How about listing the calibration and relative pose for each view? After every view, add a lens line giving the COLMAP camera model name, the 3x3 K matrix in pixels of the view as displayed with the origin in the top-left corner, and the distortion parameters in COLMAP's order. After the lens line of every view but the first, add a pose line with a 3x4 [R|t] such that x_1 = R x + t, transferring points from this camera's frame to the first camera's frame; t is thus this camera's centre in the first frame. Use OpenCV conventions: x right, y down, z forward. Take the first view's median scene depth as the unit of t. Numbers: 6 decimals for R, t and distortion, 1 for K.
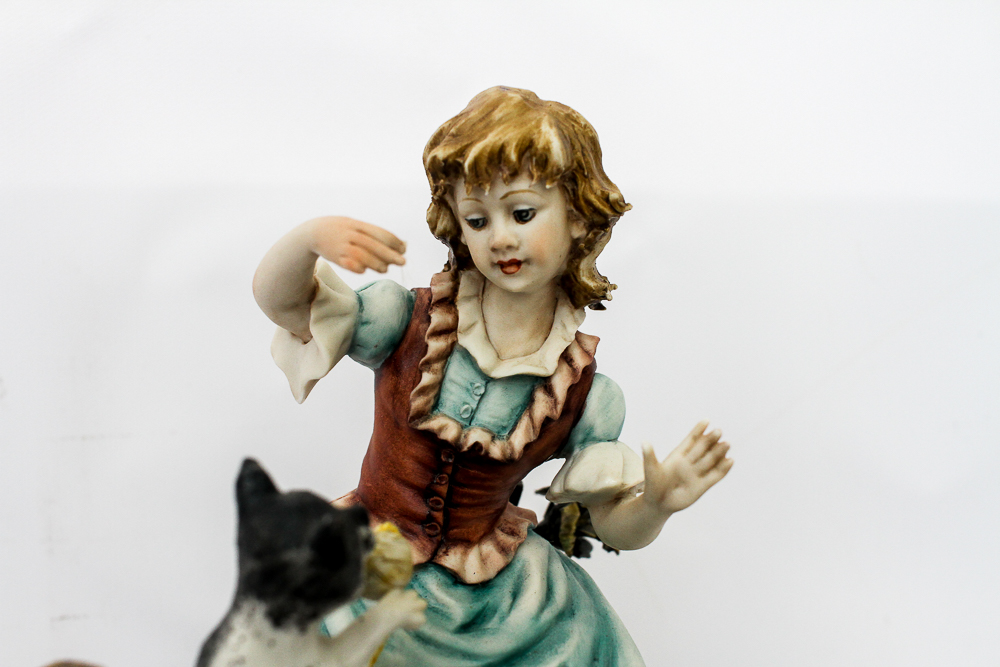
lens RADIAL K [[1157.9, 0, 502.3], [0, 1157.9, 330.4], [0, 0, 1]] dist [-0.129712, 0.000000]
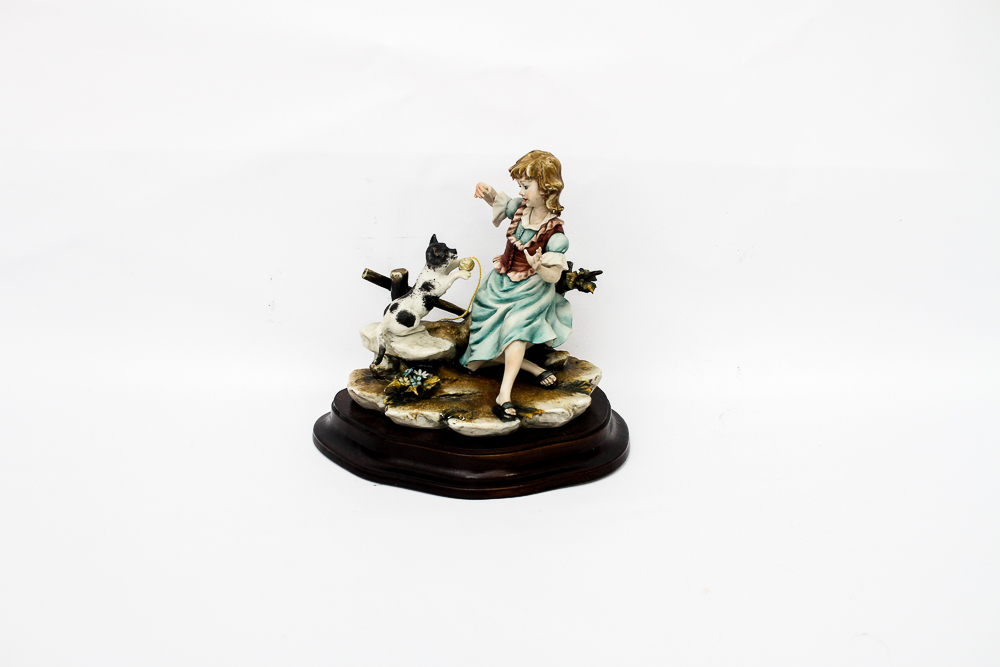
lens RADIAL K [[1157.9, 0, 500.4], [0, 1157.9, 333.6], [0, 0, 1]] dist [-0.129712, 0.000000]
pose [[0.649123, 0.230475, -0.724928, 2.730155], [-0.104648, 0.970991, 0.215000, -0.424765], [0.753450, -0.063699, 0.654412, -1.523186]]
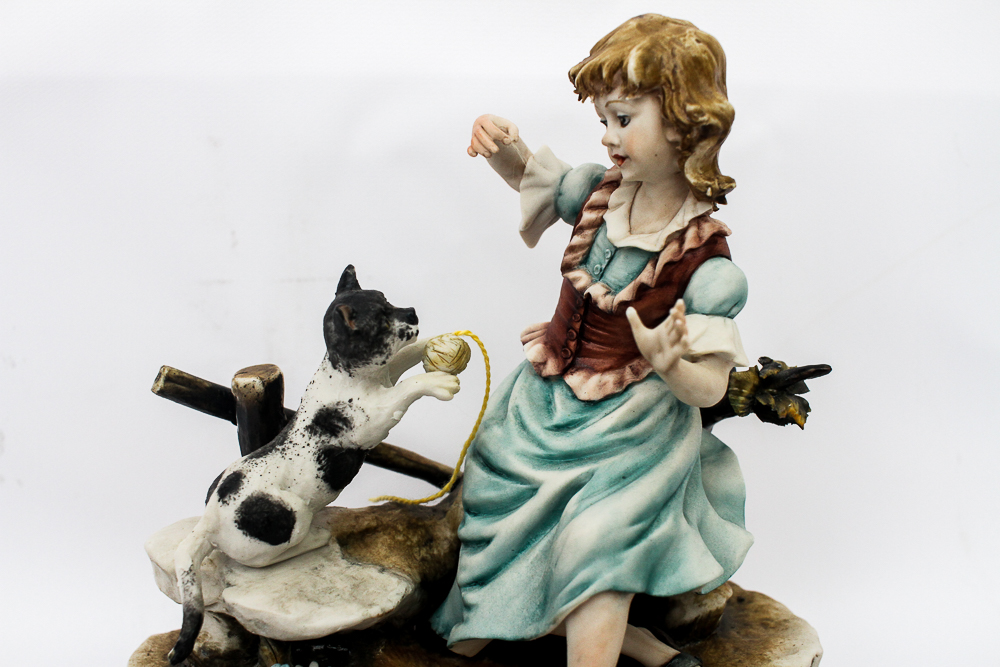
lens RADIAL K [[1157.9, 0, 497.3], [0, 1157.9, 334.1], [0, 0, 1]] dist [-0.129712, 0.000000]
pose [[0.647419, 0.190340, -0.737984, 0.869110], [-0.093829, 0.980851, 0.170666, -0.069907], [0.756337, -0.041249, 0.652881, 0.066314]]
